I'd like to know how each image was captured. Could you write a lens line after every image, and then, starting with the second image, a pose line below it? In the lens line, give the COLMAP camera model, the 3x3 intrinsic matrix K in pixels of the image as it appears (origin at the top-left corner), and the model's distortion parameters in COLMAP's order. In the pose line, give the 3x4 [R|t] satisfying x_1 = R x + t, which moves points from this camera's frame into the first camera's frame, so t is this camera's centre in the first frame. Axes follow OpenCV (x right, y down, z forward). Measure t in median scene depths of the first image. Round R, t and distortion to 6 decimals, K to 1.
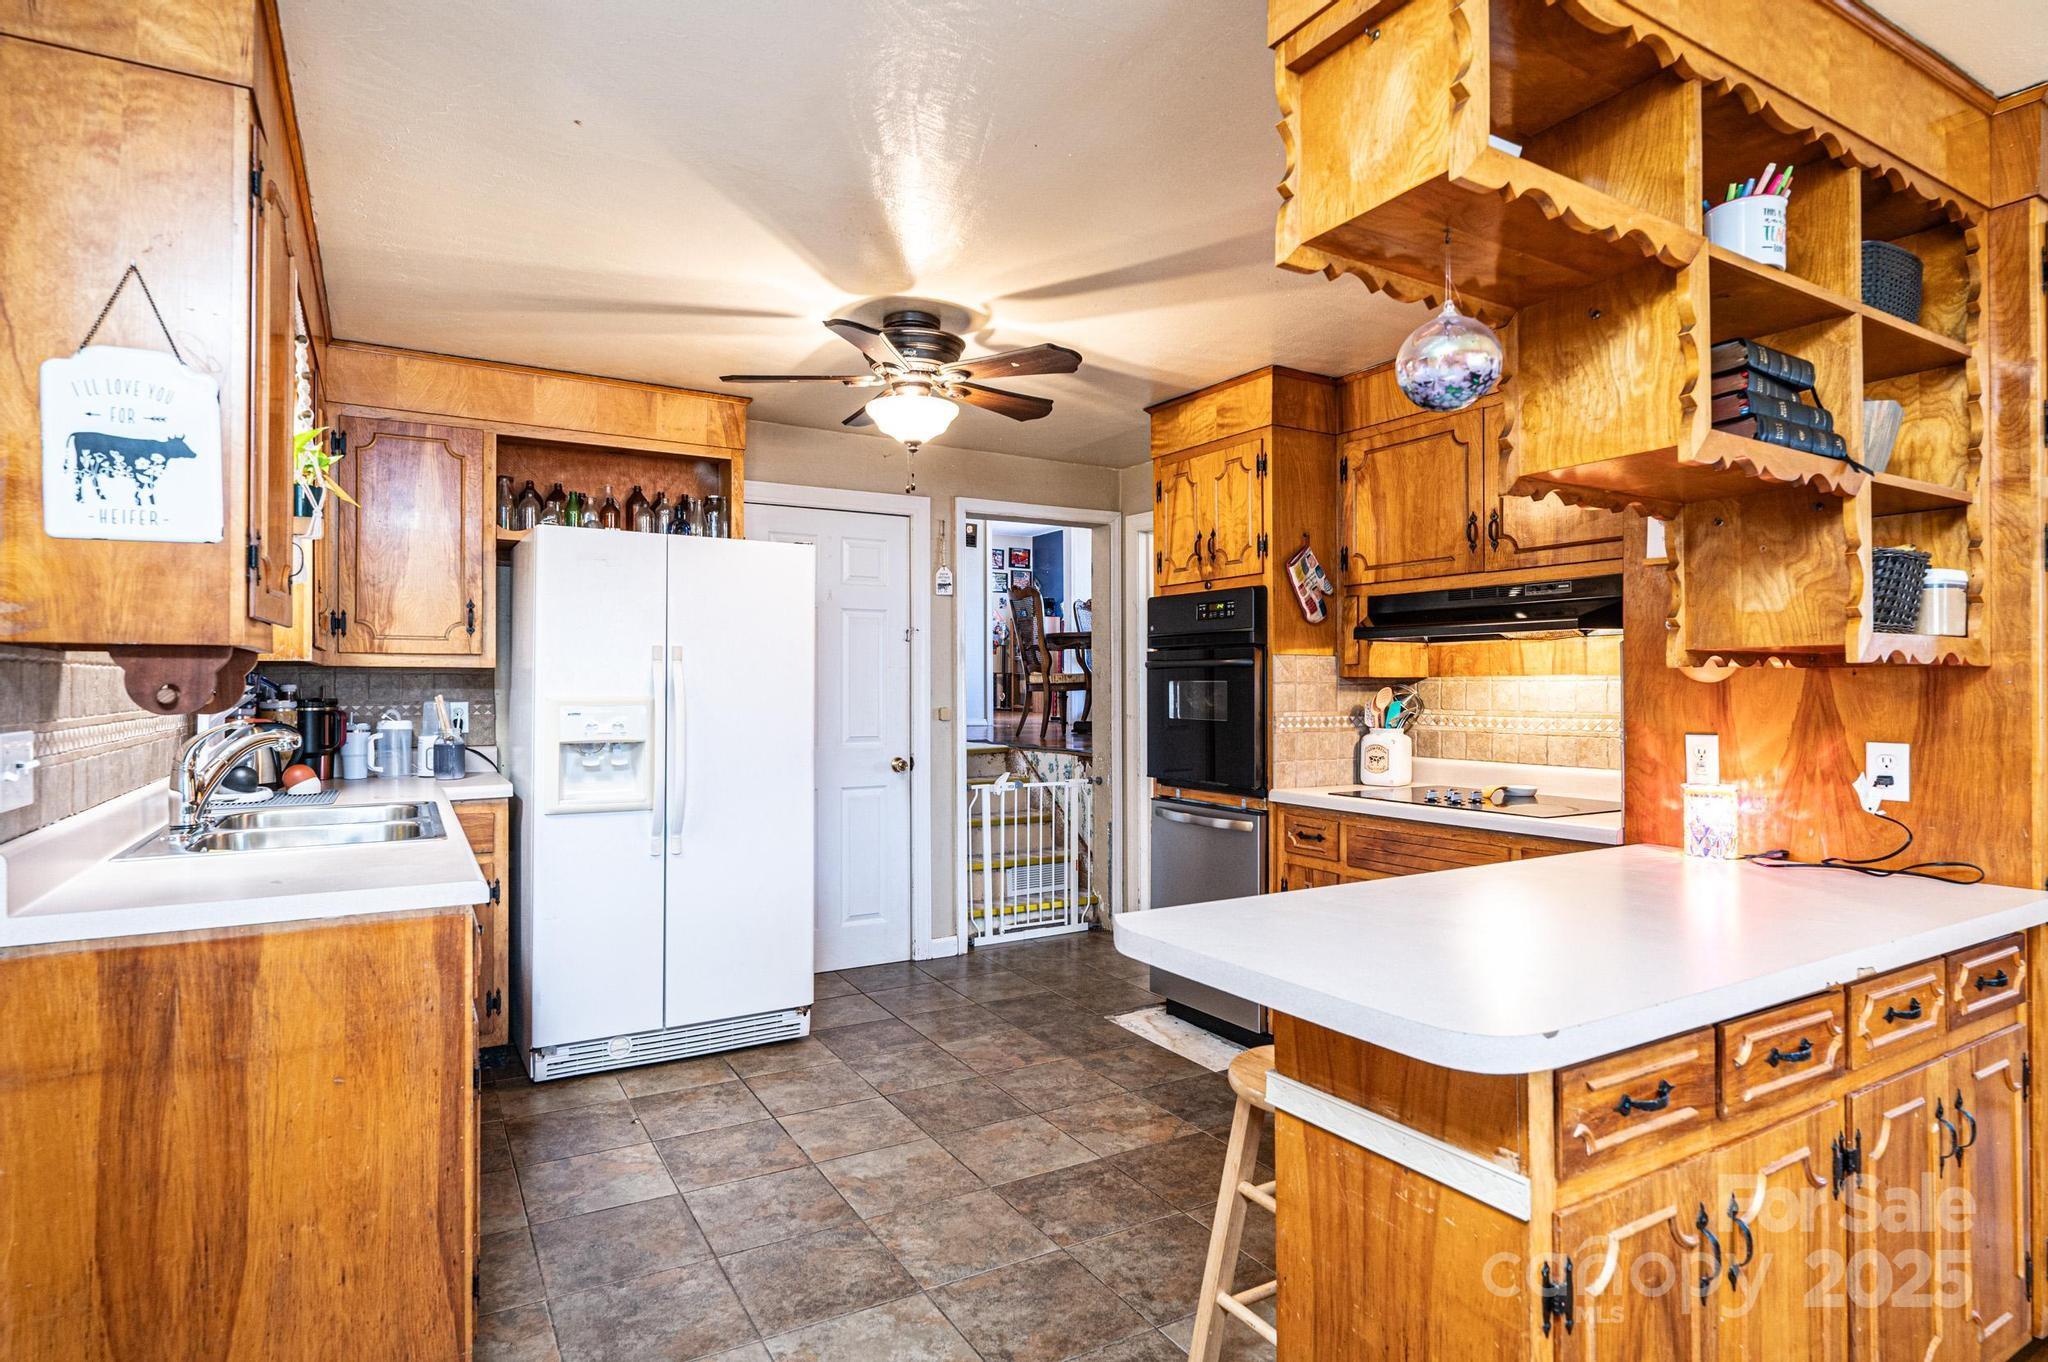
lens RADIAL K [[1060.9, 0, 1024.0], [0, 1060.9, 681.0], [0, 0, 1]] dist [-0.000197, 0.000063]
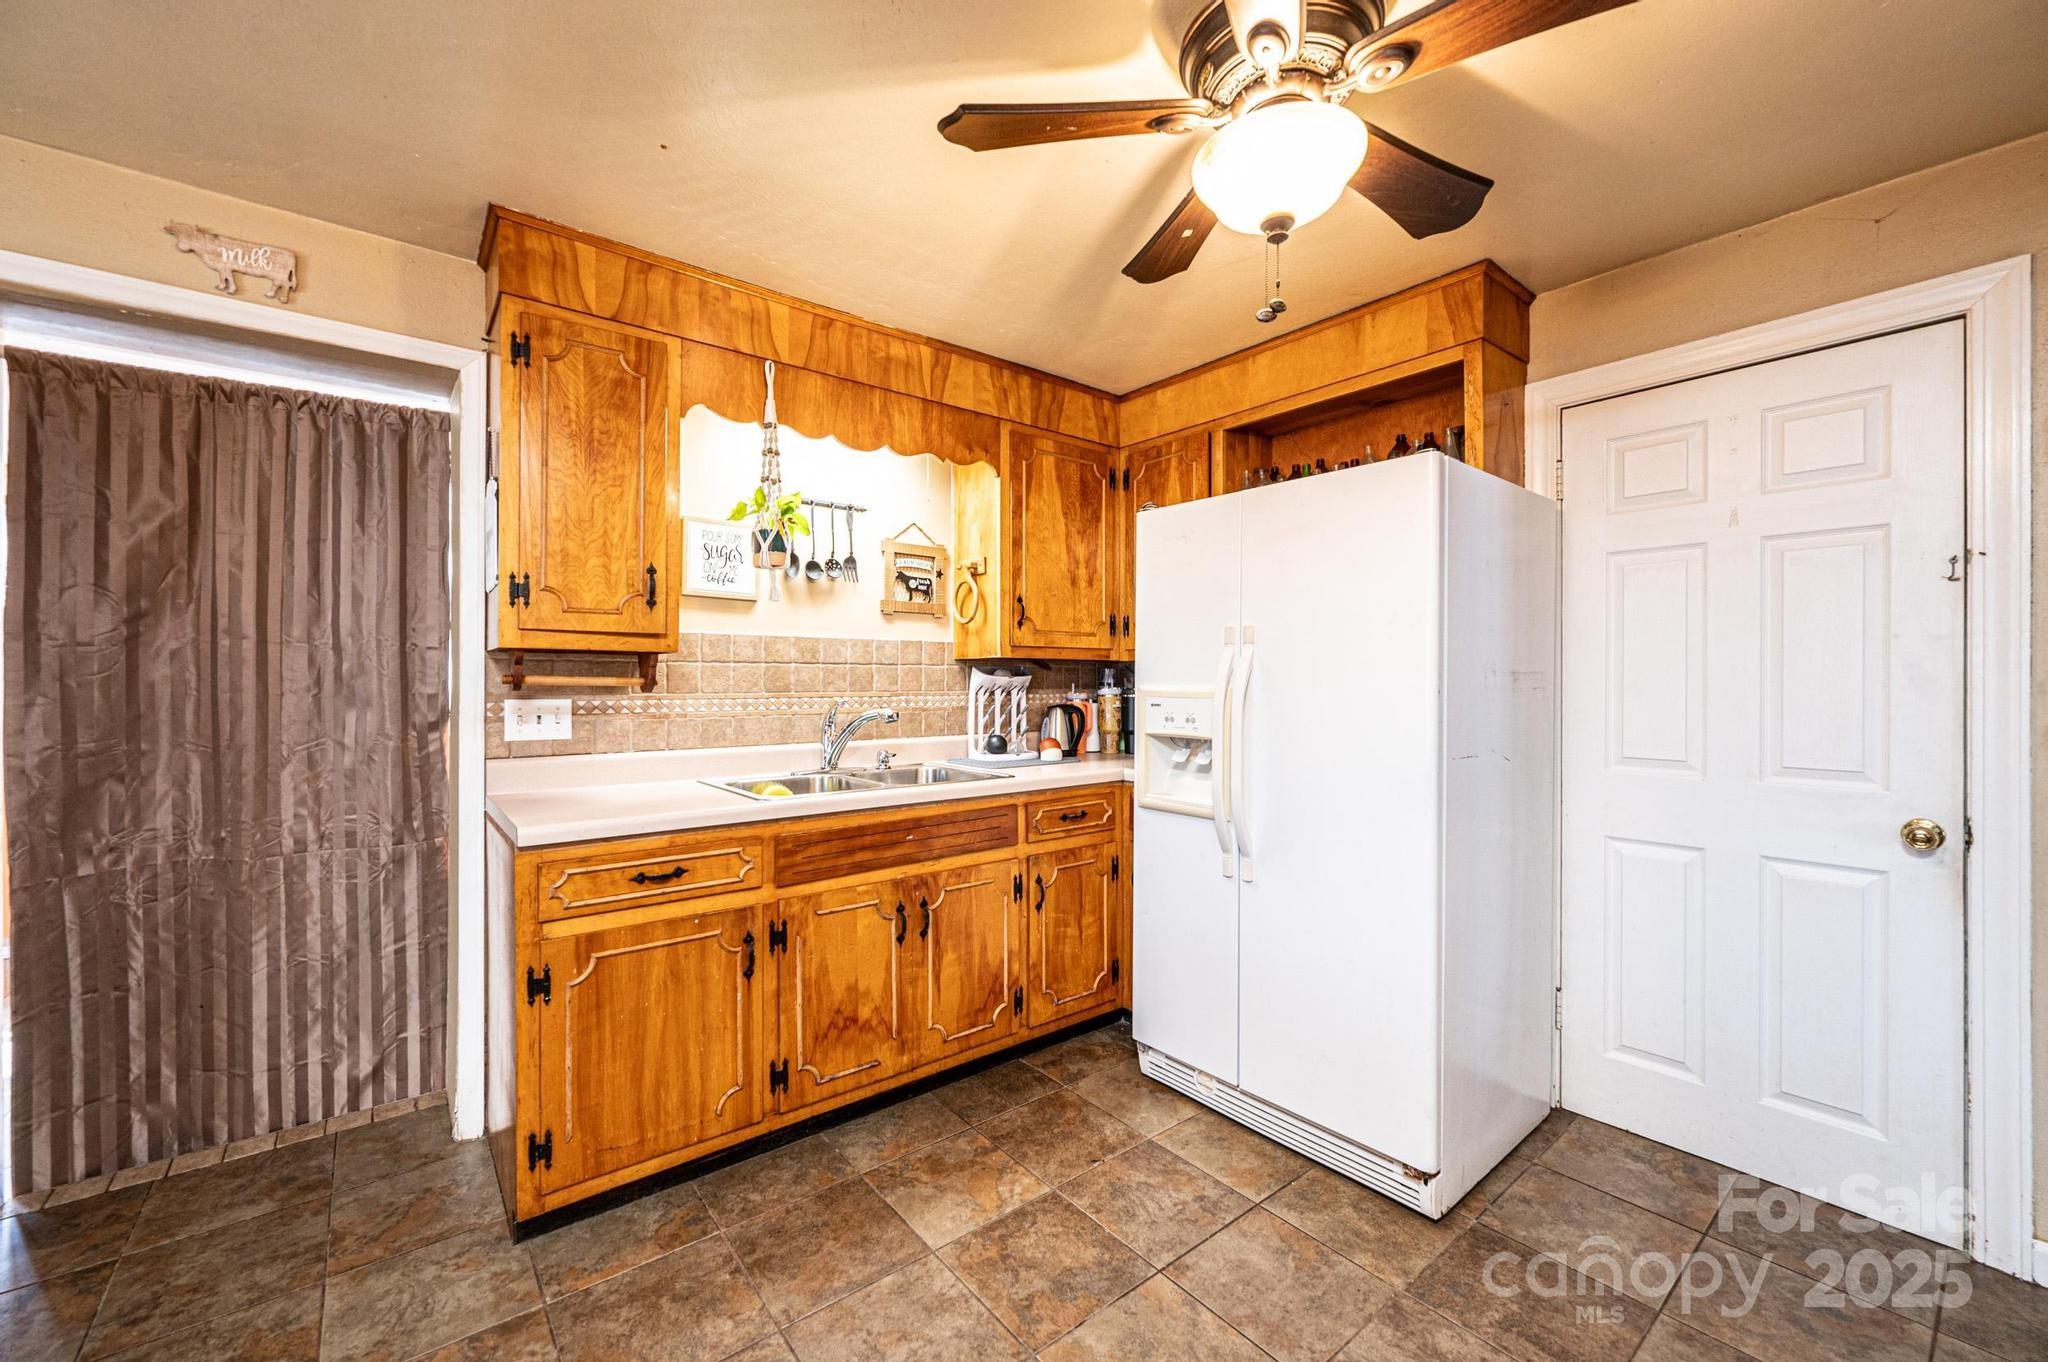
lens RADIAL K [[813.5, 0, 1024.0], [0, 813.5, 681.0], [0, 0, 1]] dist [-0.000912, 0.000286]
pose [[0.140435, -0.002248, -0.990087, 0.271154], [0.006562, 0.999978, -0.001339, 0.008371], [0.990068, -0.006309, 0.140447, 0.749535]]
